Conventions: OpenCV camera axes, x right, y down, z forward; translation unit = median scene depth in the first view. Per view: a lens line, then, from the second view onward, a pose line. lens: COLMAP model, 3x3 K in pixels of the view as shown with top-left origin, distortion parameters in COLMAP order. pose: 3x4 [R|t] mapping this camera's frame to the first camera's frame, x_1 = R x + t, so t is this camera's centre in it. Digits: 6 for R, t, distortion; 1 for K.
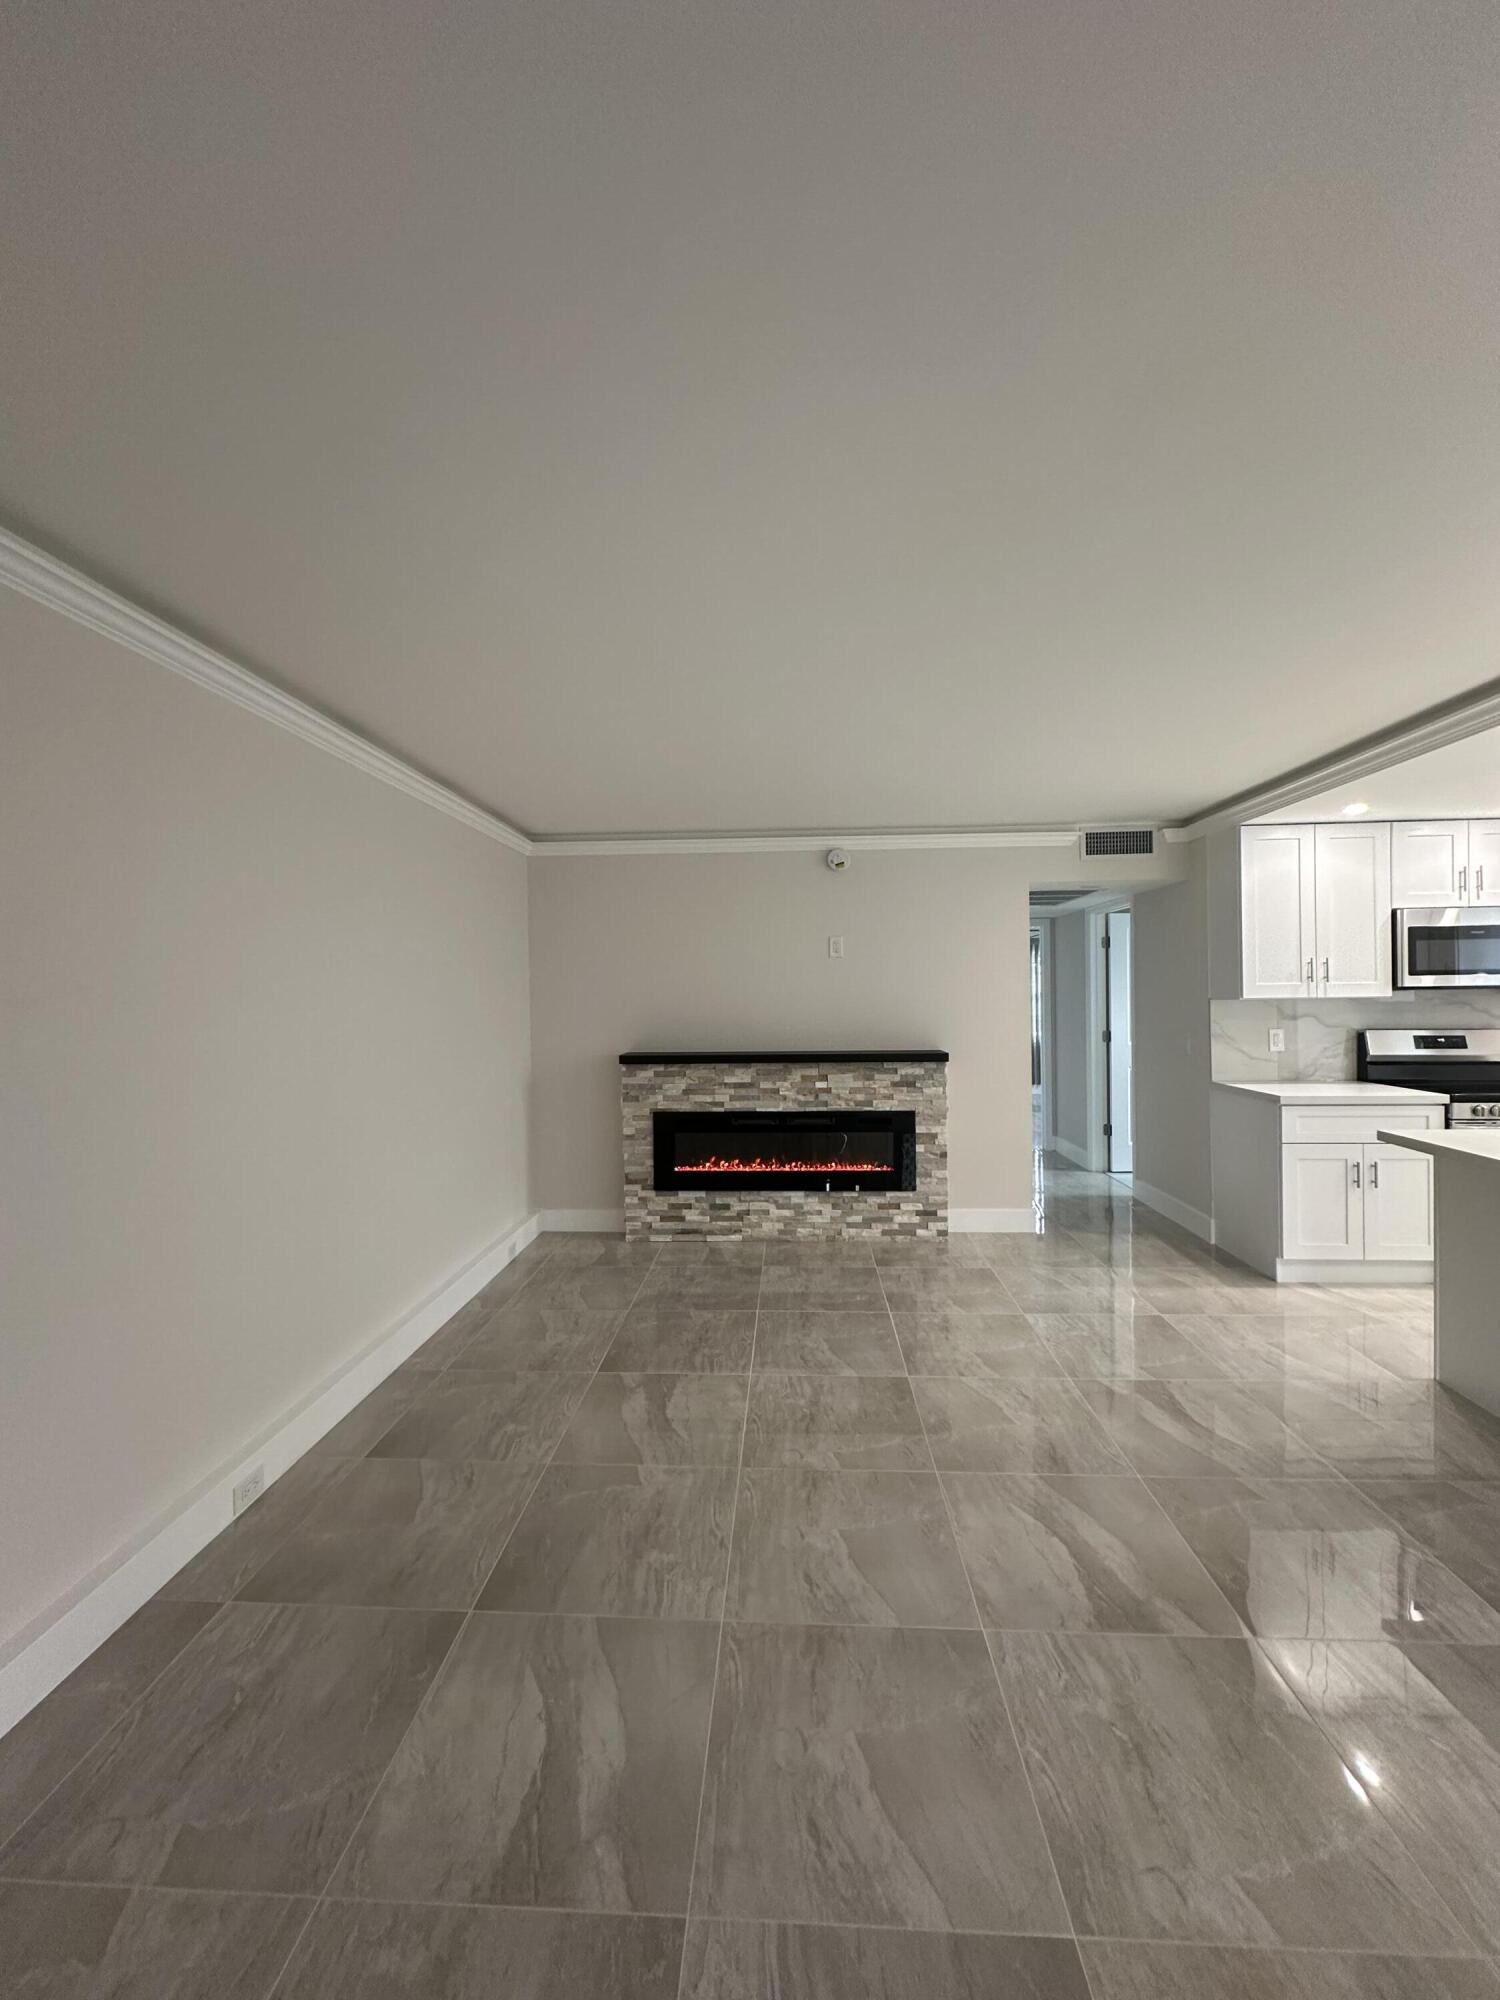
lens RADIAL K [[799.9, 0, 751.4], [0, 799.9, 1000.0], [0, 0, 1]] dist [-0.001540, 0.001147]
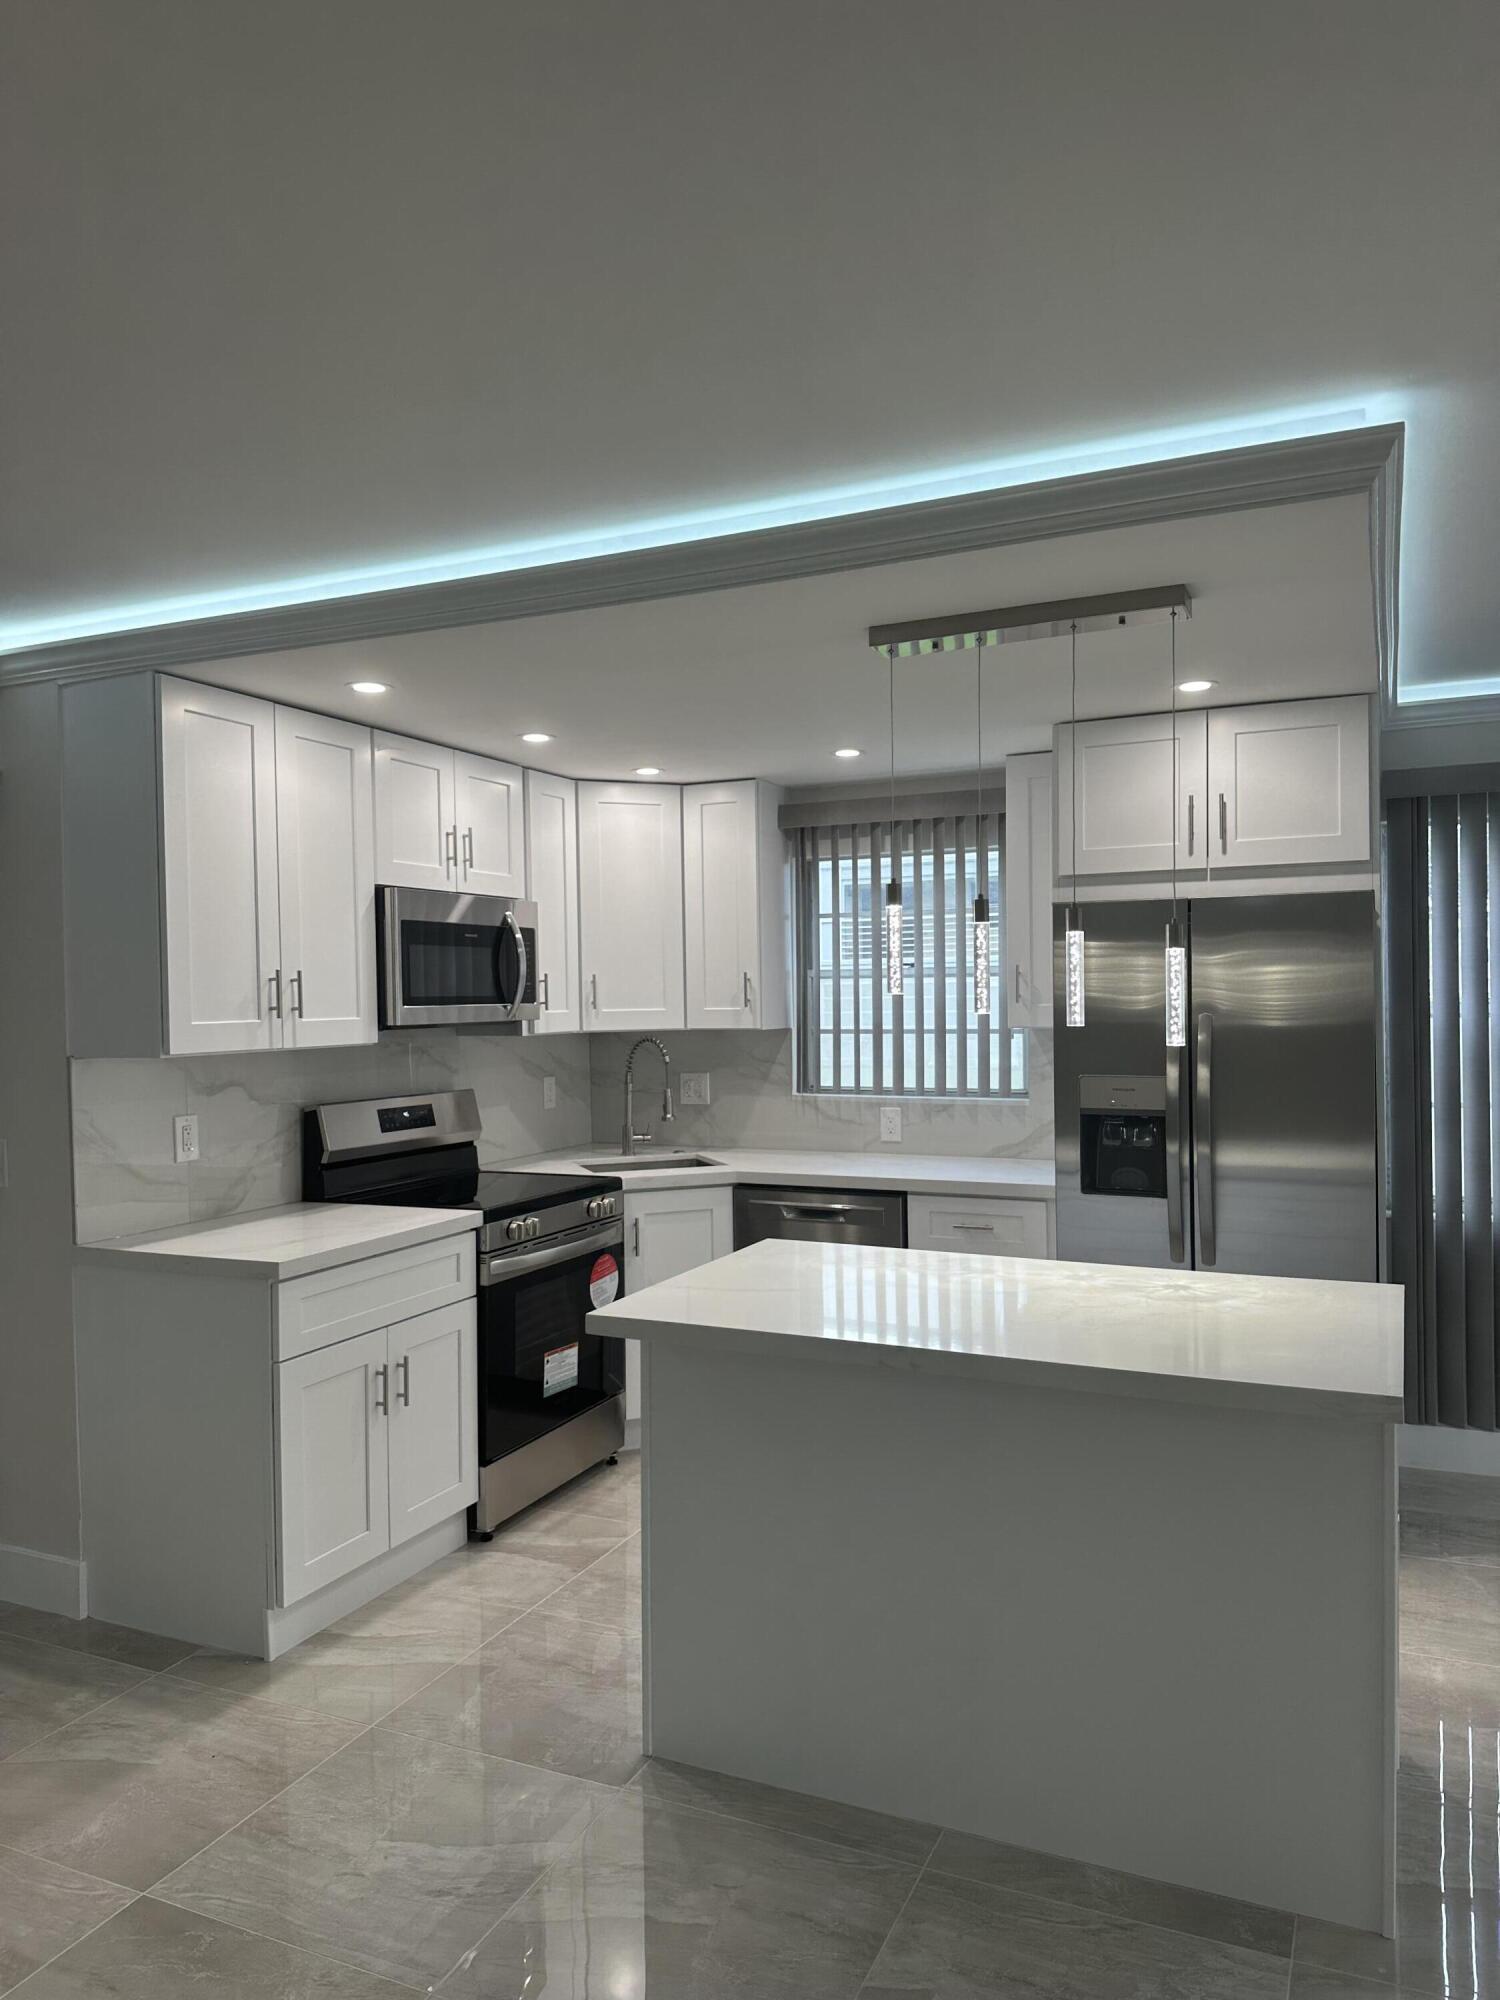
lens RADIAL K [[1404.2, 0, 744.8], [0, 1404.2, 1007.8], [0, 0, 1]] dist [0.052161, -0.063279]
pose [[0.363689, 0.000613, 0.931520, -0.013537], [0.016200, 0.999844, -0.006983, -0.017901], [-0.931379, 0.017630, 0.363623, 0.406705]]
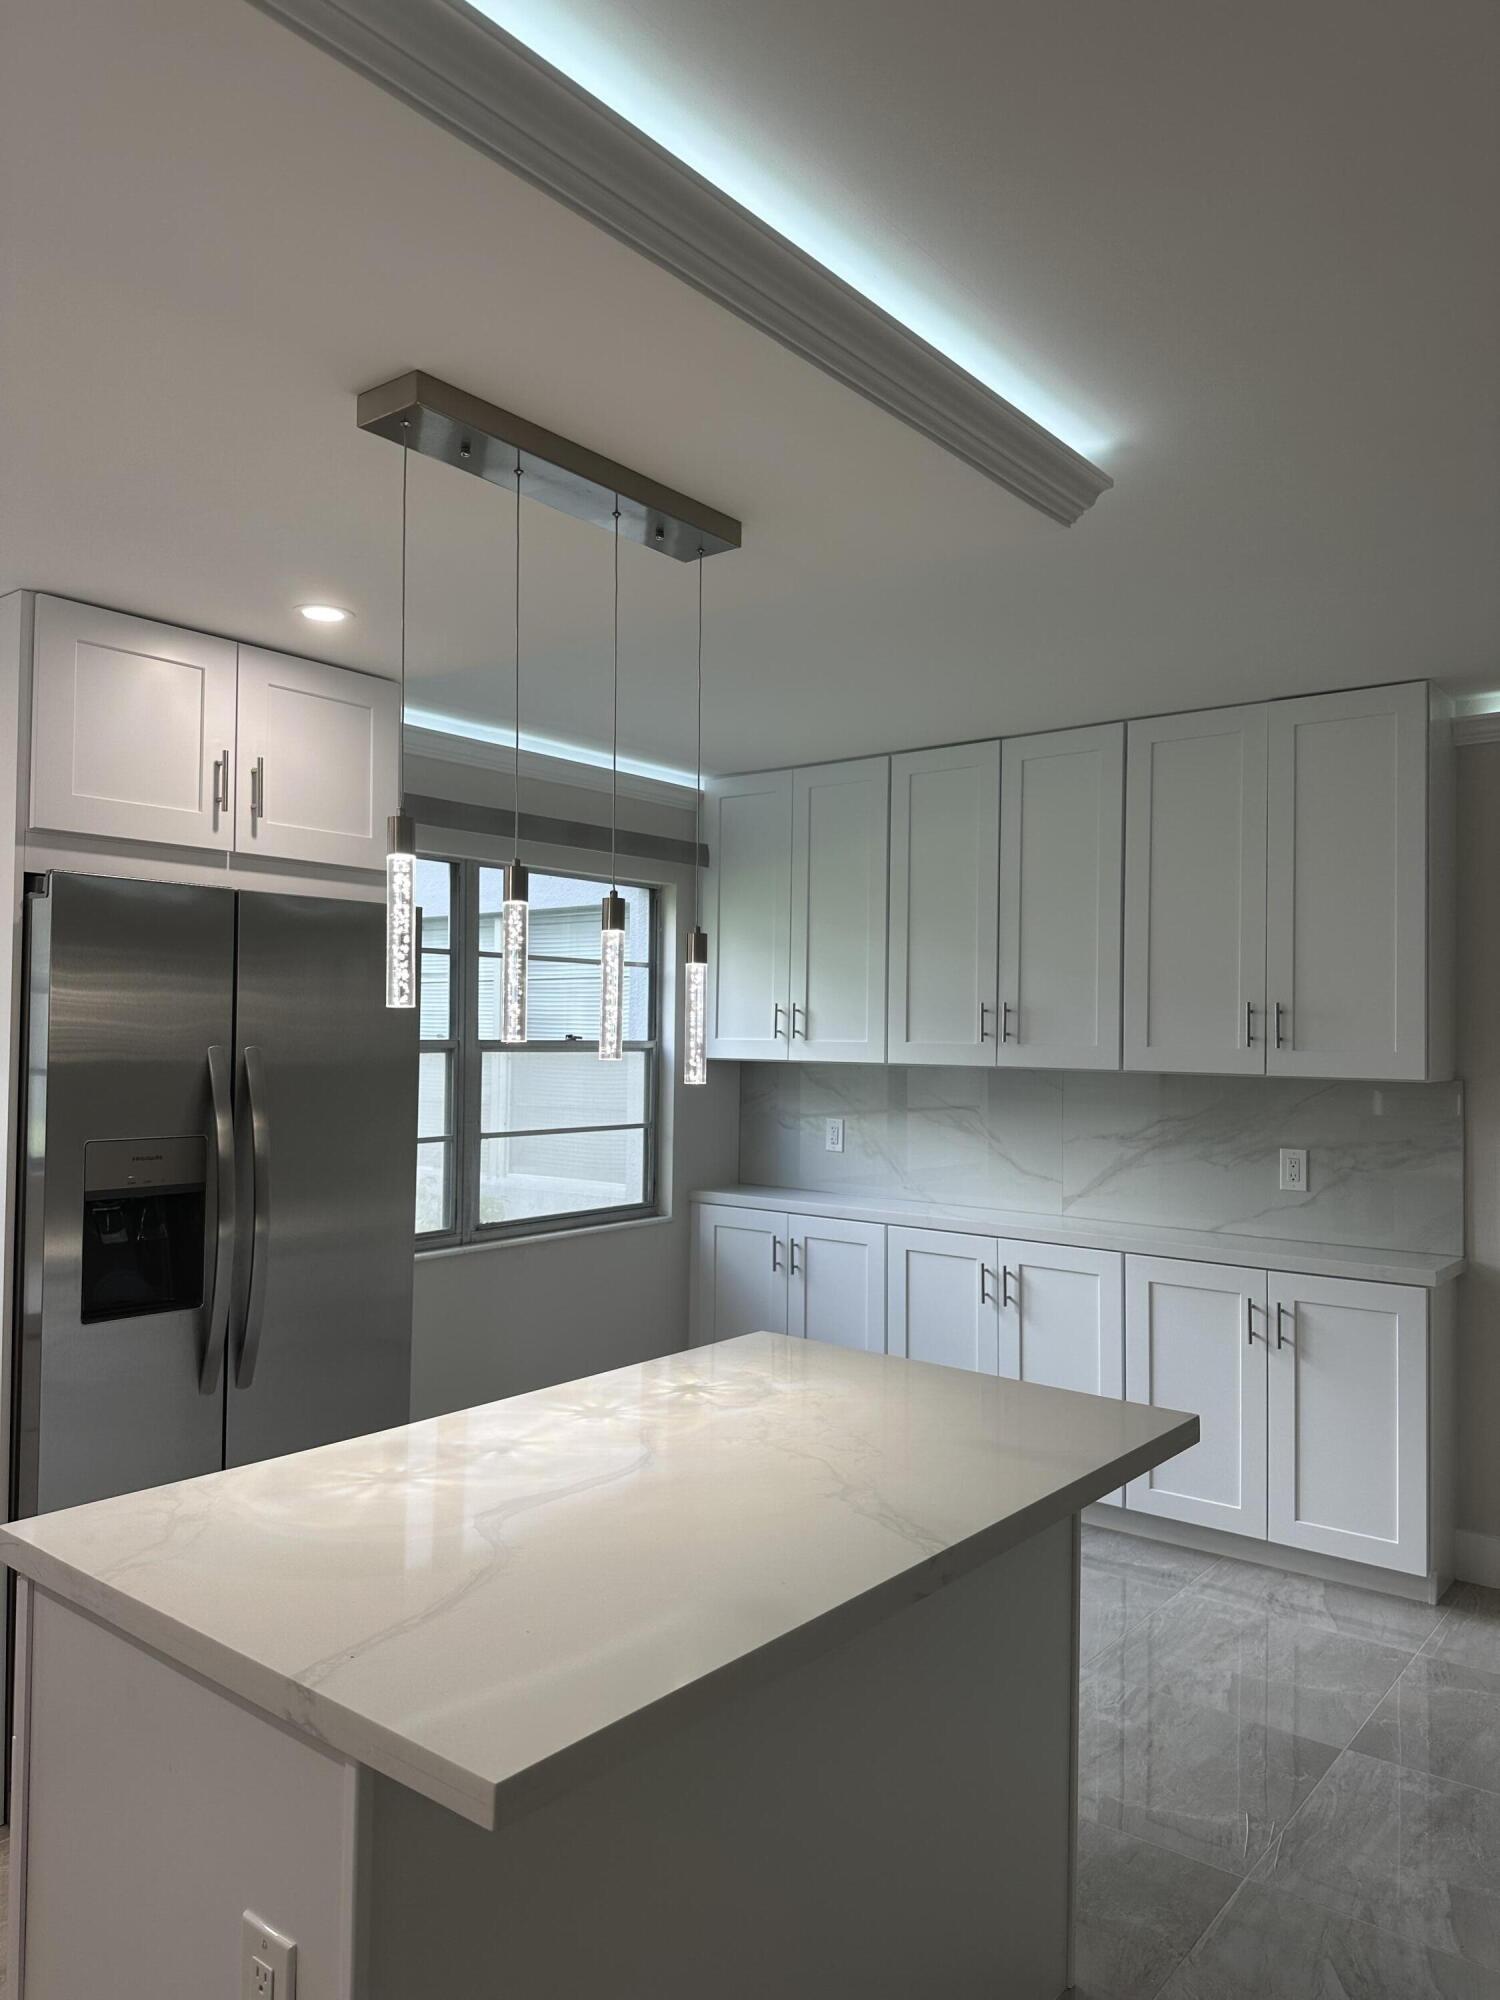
lens RADIAL K [[1404.2, 0, 747.0], [0, 1404.2, 1006.1], [0, 0, 1]] dist [0.052161, -0.063279]
pose [[-0.814170, 0.015985, 0.580407, 0.366187], [0.004795, 0.999772, -0.020809, -0.020088], [-0.580607, -0.014159, -0.814061, 0.890739]]
